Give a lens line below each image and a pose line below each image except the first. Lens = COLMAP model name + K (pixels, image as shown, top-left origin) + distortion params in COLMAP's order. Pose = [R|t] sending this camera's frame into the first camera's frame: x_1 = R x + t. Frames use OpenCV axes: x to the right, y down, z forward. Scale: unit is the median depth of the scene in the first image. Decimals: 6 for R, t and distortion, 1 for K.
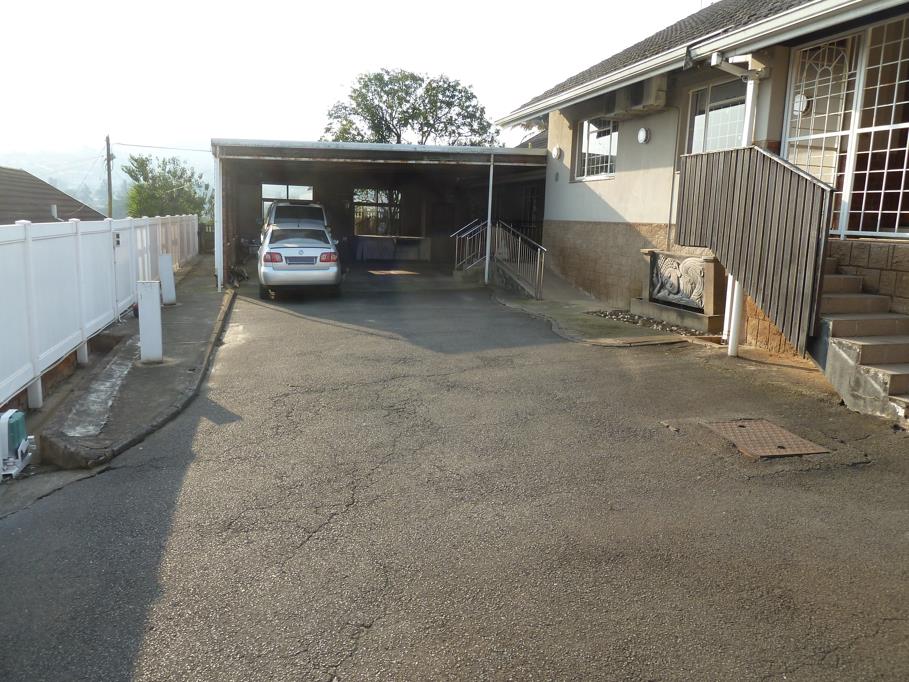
lens RADIAL K [[679.0, 0, 454.5], [0, 679.0, 341.0], [0, 0, 1]] dist [-0.033446, 0.004181]
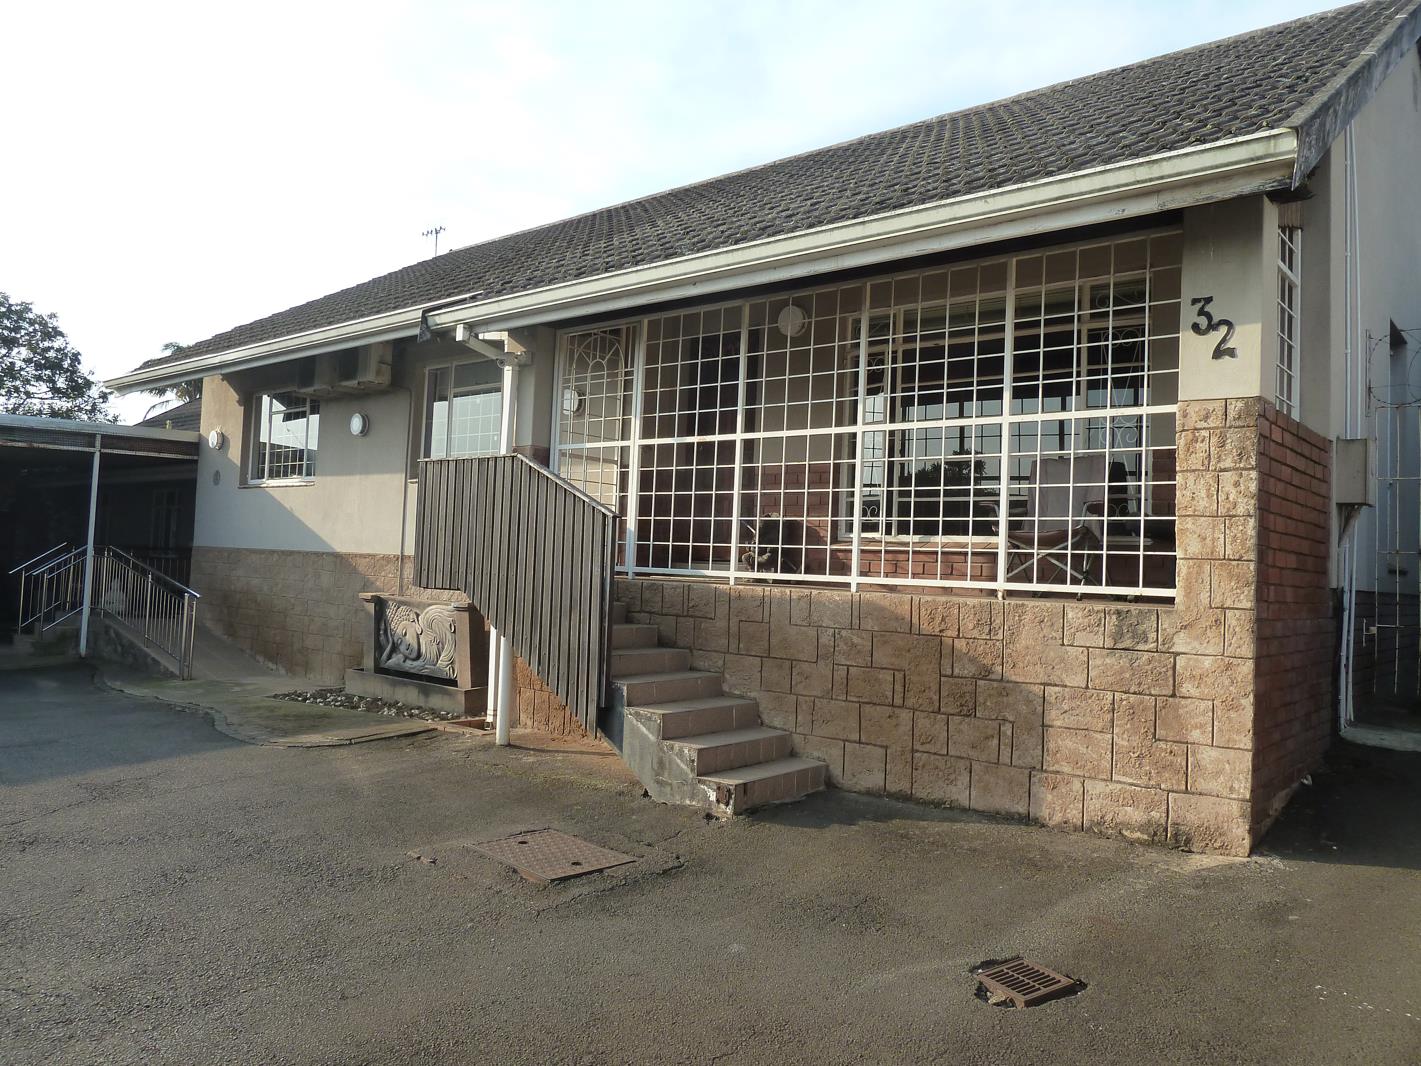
lens RADIAL K [[1061.4, 0, 710.5], [0, 1061.4, 533.0], [0, 0, 1]] dist [-0.033446, 0.004181]
pose [[0.829008, 0.023396, 0.558748, -0.023569], [0.082865, 0.982956, -0.164104, 0.004143], [-0.553064, 0.182343, 0.812940, -0.042341]]
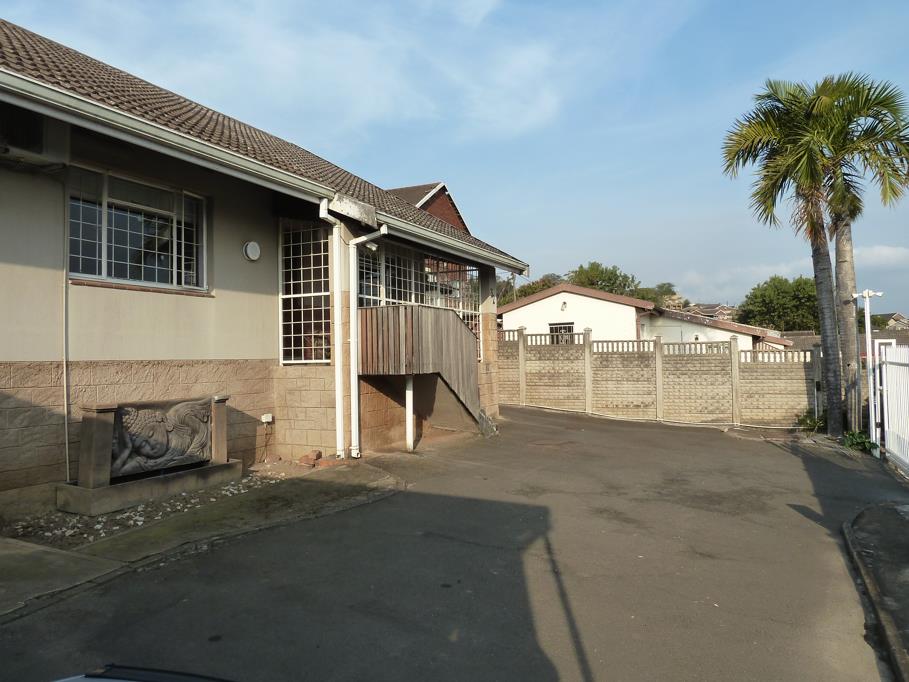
lens RADIAL K [[679.0, 0, 454.5], [0, 679.0, 341.0], [0, 0, 1]] dist [-0.033446, 0.004181]
pose [[-0.764208, 0.000695, 0.644969, -0.535433], [0.107820, 0.986065, 0.126690, -0.352105], [-0.635894, 0.166358, -0.753634, 1.882277]]
